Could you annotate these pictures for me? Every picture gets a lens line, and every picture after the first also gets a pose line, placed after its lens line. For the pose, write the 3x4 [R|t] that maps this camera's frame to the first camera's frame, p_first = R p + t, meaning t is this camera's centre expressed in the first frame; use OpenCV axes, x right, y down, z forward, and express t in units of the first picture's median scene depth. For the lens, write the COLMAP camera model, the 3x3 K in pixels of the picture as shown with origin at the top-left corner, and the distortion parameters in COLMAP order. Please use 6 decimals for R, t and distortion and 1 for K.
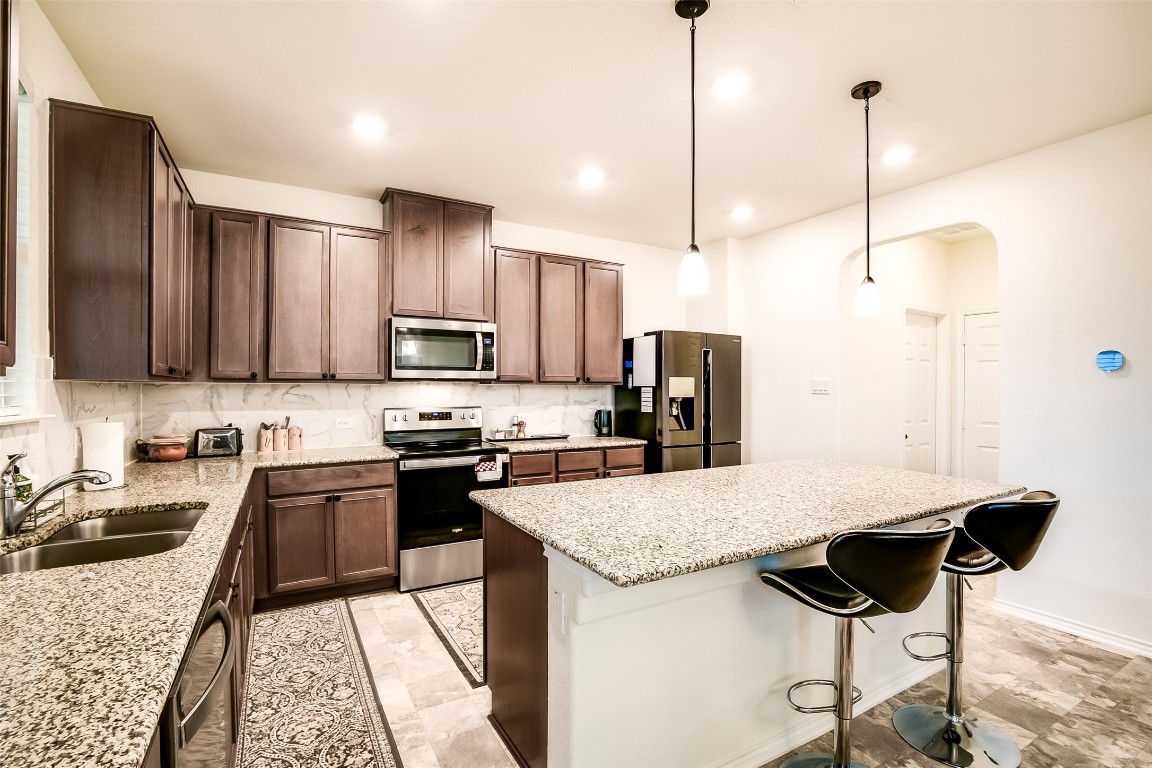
lens RADIAL K [[529.5, 0, 576.0], [0, 529.5, 384.0], [0, 0, 1]] dist [-0.032738, -0.000215]
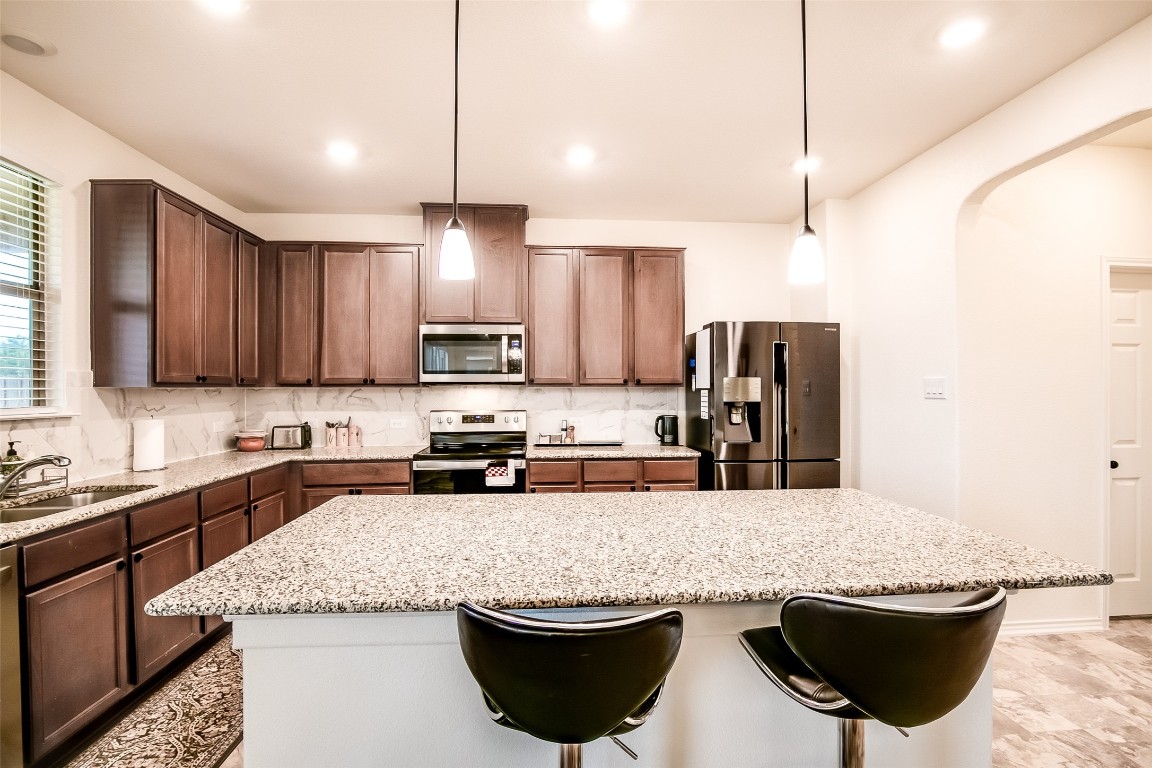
lens RADIAL K [[529.5, 0, 576.0], [0, 529.5, 384.0], [0, 0, 1]] dist [-0.032738, -0.000215]
pose [[0.903224, -0.008464, -0.429086, 0.353922], [0.007031, 0.999963, -0.004924, -0.000249], [0.429112, 0.001431, 0.903250, 0.161929]]
